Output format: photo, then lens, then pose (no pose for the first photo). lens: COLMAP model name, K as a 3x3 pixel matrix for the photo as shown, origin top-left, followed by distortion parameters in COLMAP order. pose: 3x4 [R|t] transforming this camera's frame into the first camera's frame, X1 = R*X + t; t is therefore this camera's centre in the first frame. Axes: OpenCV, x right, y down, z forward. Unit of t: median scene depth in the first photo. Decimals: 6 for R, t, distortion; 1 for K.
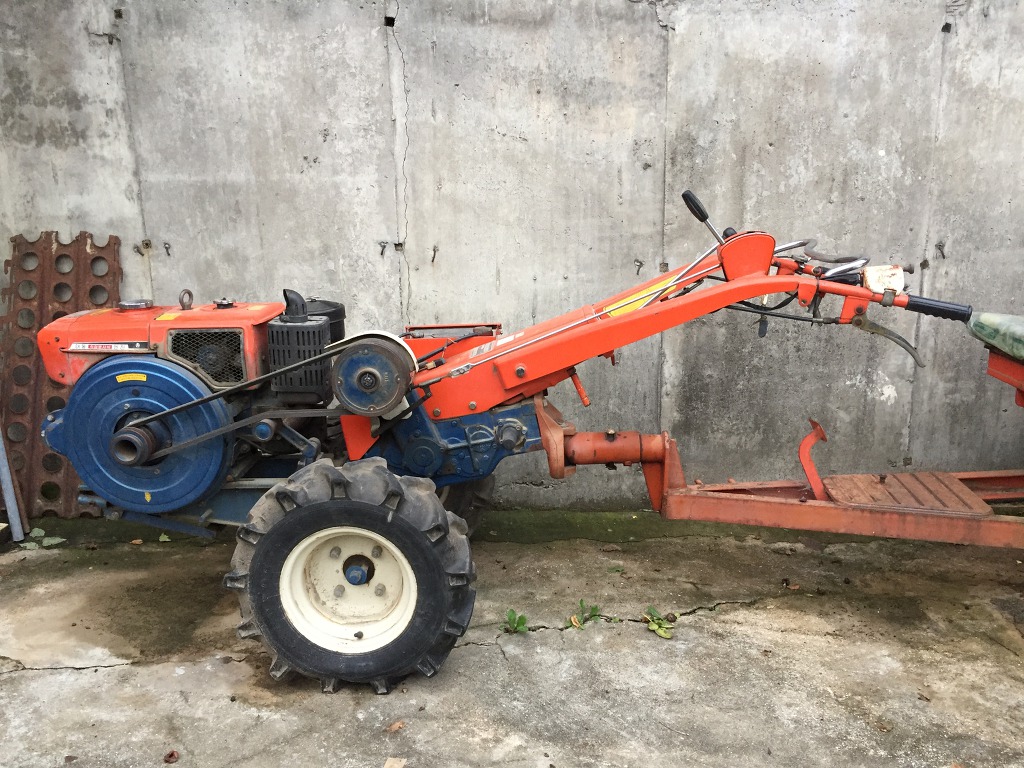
lens RADIAL K [[877.3, 0, 503.7], [0, 877.3, 382.5], [0, 0, 1]] dist [0.076225, -0.110196]
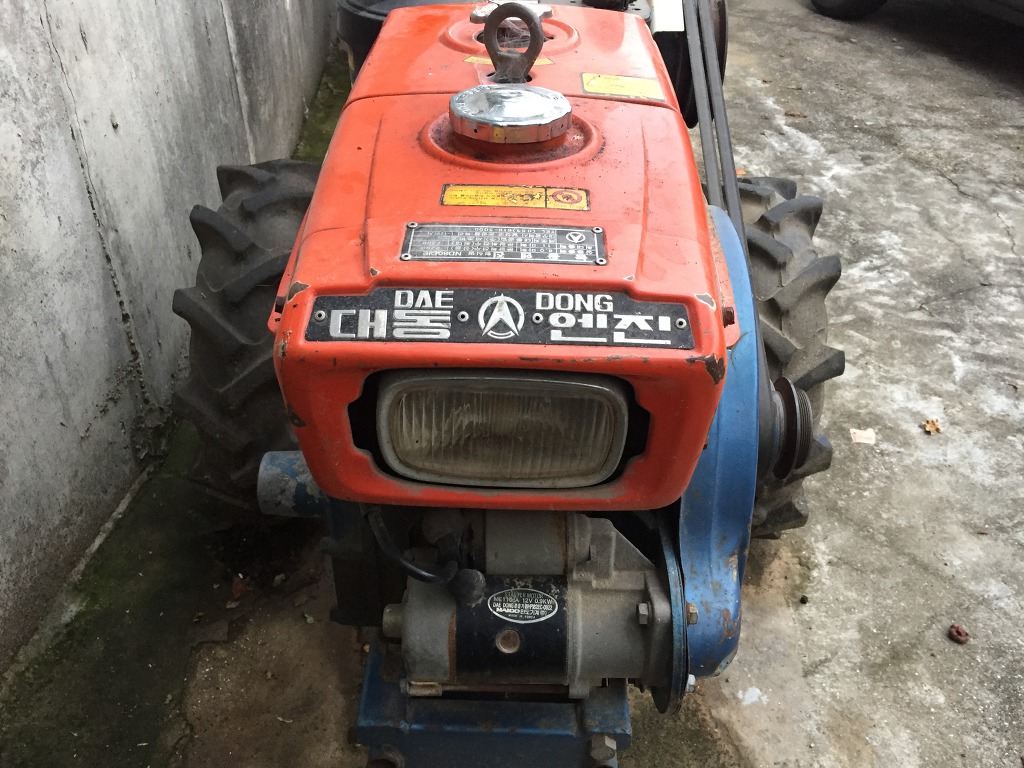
lens RADIAL K [[877.3, 0, 510.0], [0, 877.3, 385.0], [0, 0, 1]] dist [0.076225, -0.110196]
pose [[-0.017800, -0.578311, 0.815622, -0.551949], [0.227494, 0.792013, 0.566535, -0.144169], [-0.973617, 0.195634, 0.117464, 0.815487]]
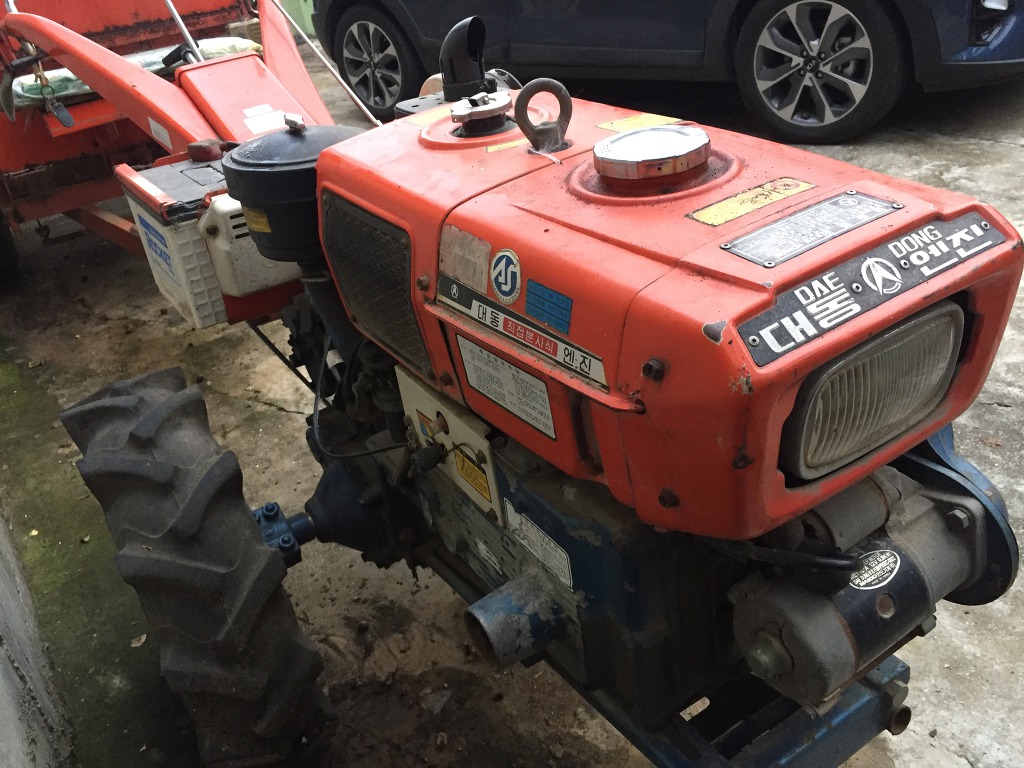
lens RADIAL K [[877.3, 0, 510.7], [0, 877.3, 381.4], [0, 0, 1]] dist [0.076225, -0.110196]
pose [[-0.554282, -0.328475, 0.764772, -0.461120], [0.355466, 0.737404, 0.574351, -0.211518], [-0.752606, 0.590203, -0.291967, 1.128865]]
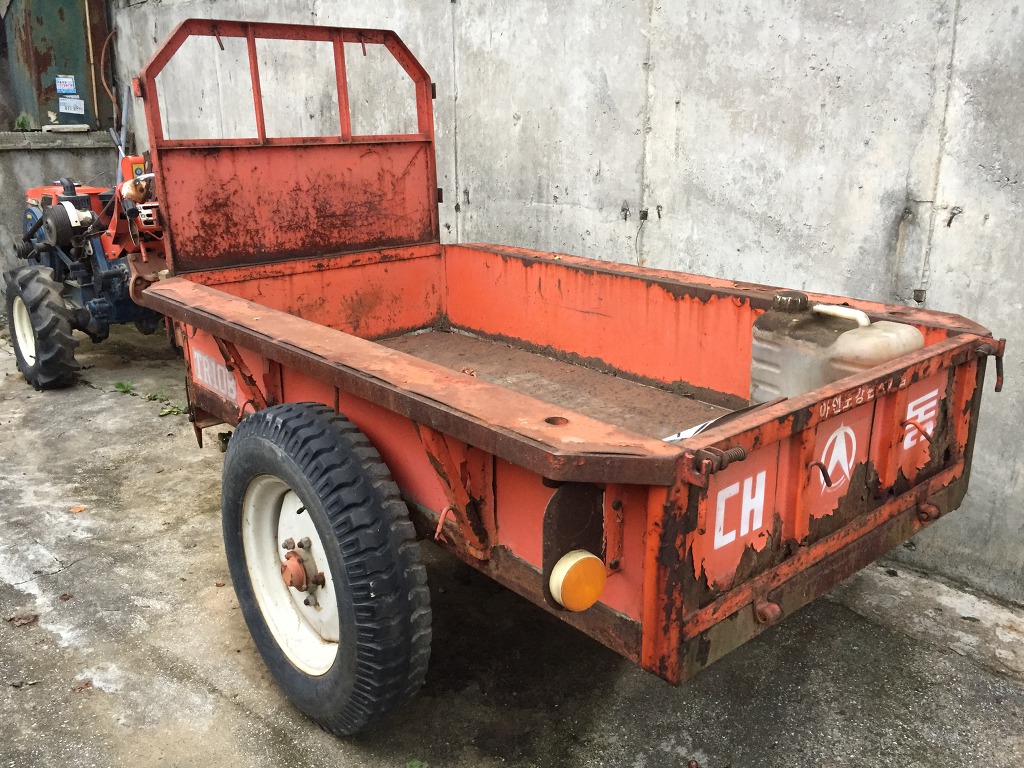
lens RADIAL K [[877.3, 0, 510.3], [0, 877.3, 383.5], [0, 0, 1]] dist [0.076225, -0.110196]
pose [[0.702293, 0.217222, -0.677938, 1.414406], [-0.180717, 0.975513, 0.125361, -0.068541], [0.688568, 0.034475, 0.724352, 0.230072]]
